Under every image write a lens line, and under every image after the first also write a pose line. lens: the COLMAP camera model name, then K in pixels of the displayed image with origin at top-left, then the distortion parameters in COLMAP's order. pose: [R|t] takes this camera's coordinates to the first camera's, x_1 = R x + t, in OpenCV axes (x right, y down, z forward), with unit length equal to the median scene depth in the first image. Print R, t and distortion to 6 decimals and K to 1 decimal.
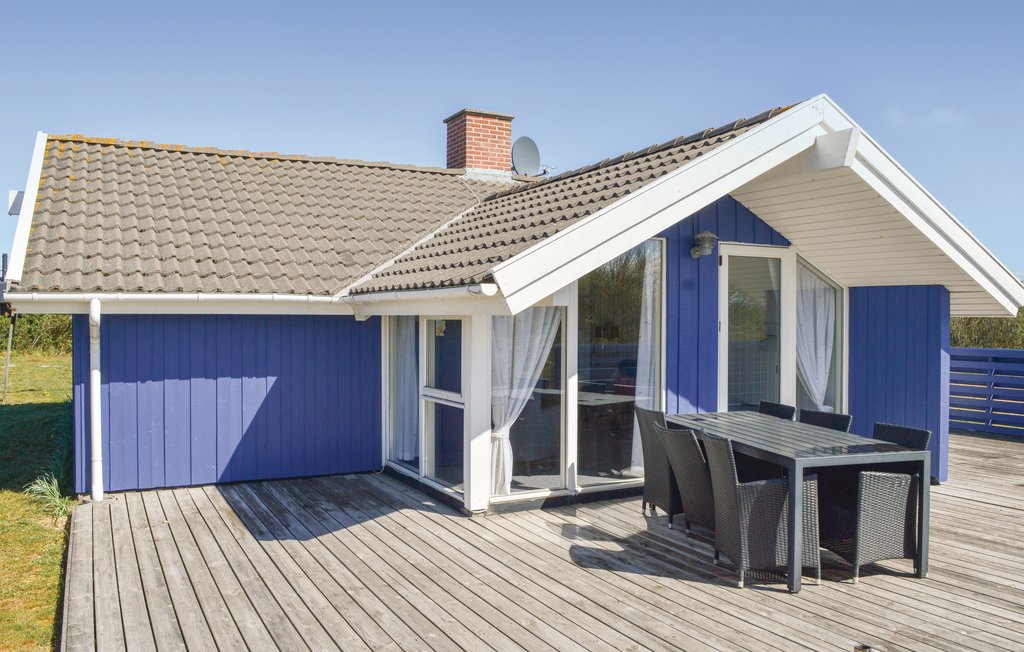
lens RADIAL K [[812.2, 0, 513.9], [0, 812.2, 322.6], [0, 0, 1]] dist [-0.068882, -0.004289]
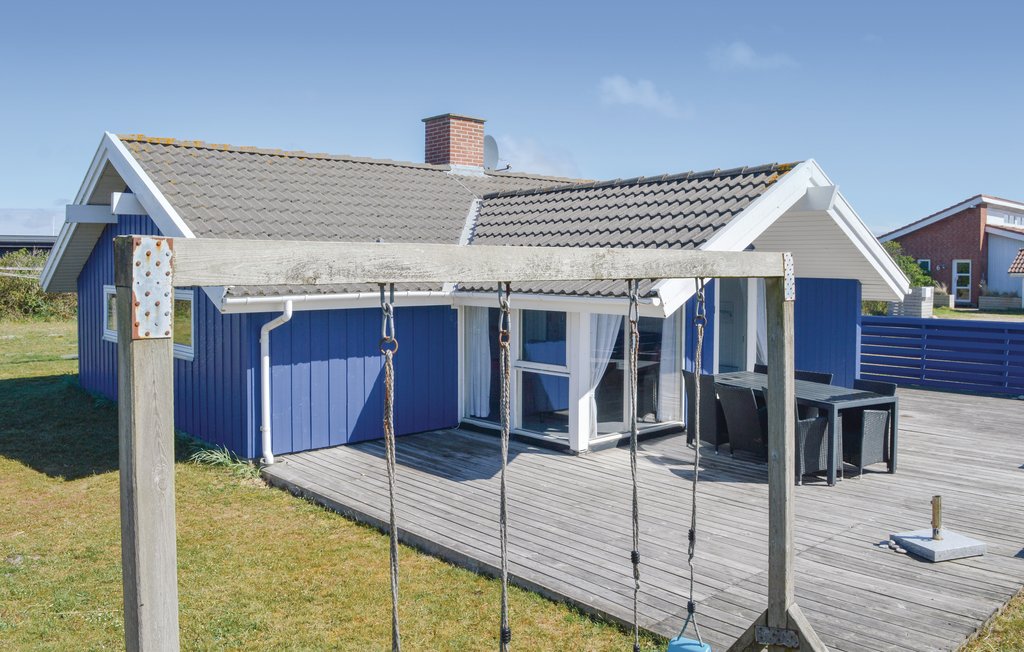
lens RADIAL K [[812.2, 0, 520.4], [0, 812.2, 296.5], [0, 0, 1]] dist [-0.068882, -0.004289]
pose [[0.968427, -0.010043, 0.249095, -0.453329], [0.002124, 0.999484, 0.032041, -0.069164], [-0.249288, -0.030500, 0.967949, -0.279274]]
